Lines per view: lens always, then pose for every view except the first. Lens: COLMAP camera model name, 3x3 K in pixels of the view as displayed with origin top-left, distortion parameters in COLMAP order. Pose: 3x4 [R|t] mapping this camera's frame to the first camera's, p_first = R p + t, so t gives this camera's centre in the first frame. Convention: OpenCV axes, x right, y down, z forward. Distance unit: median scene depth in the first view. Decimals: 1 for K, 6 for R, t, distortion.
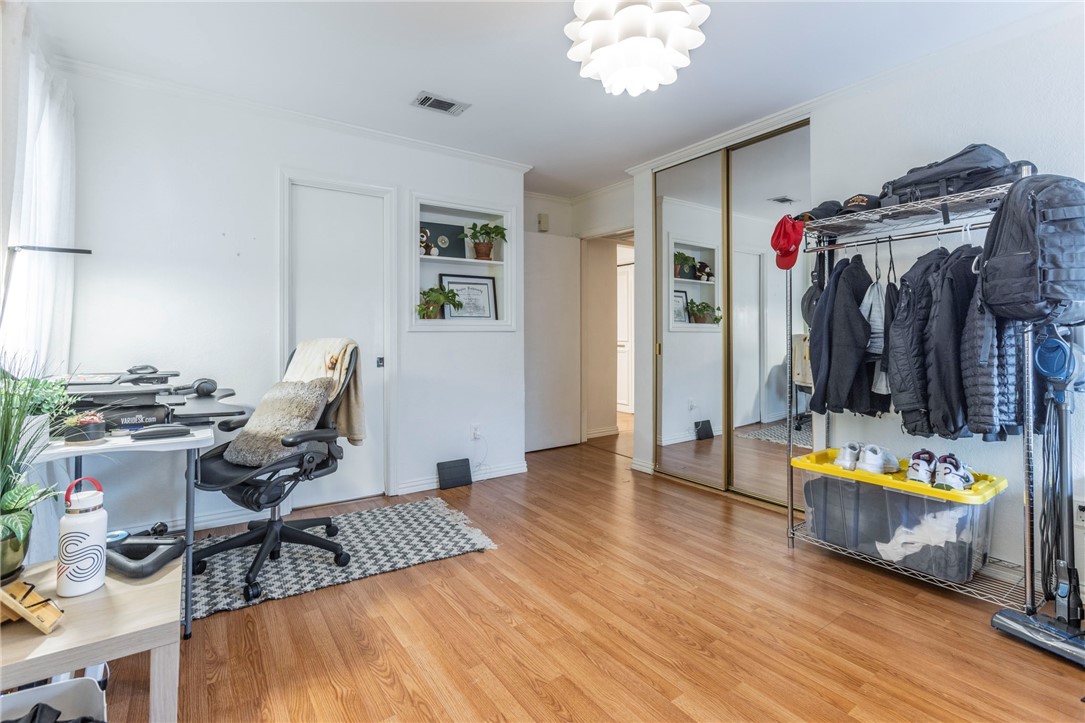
lens RADIAL K [[506.7, 0, 534.6], [0, 506.7, 326.1], [0, 0, 1]] dist [-0.011175, 0.012997]
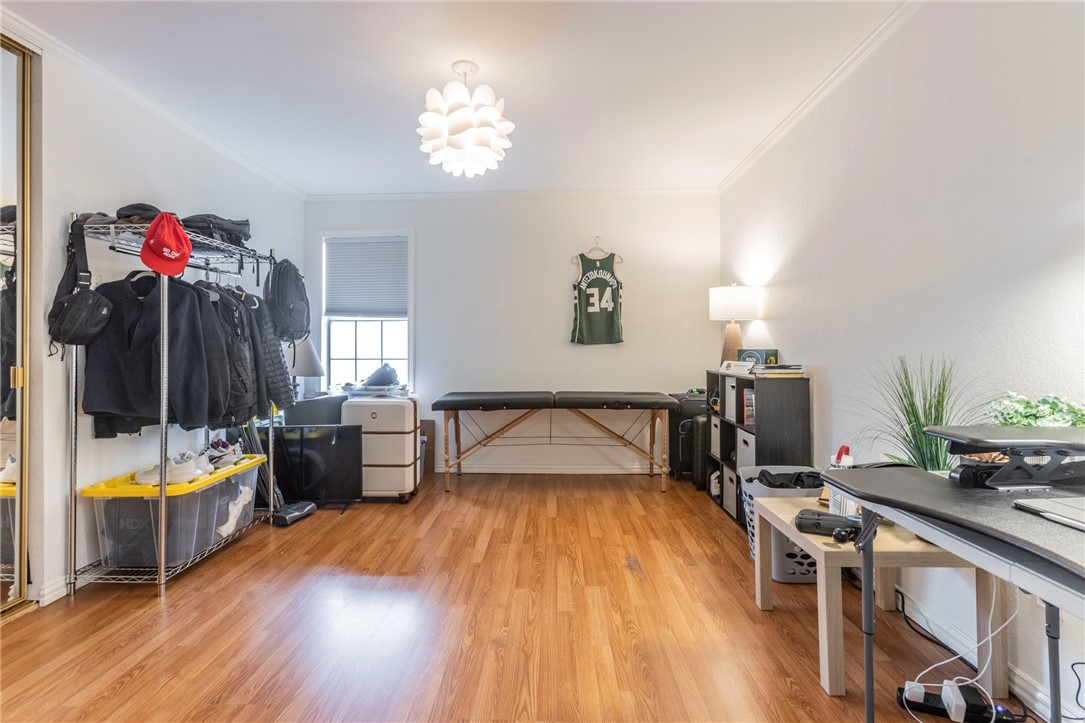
lens RADIAL K [[494.4, 0, 541.5], [0, 494.4, 346.9], [0, 0, 1]] dist [-0.003967, 0.000405]
pose [[-0.806691, 0.006667, 0.590936, -0.670373], [-0.001863, 0.999903, -0.013825, 0.033963], [-0.590971, -0.012254, -0.806600, 1.710148]]
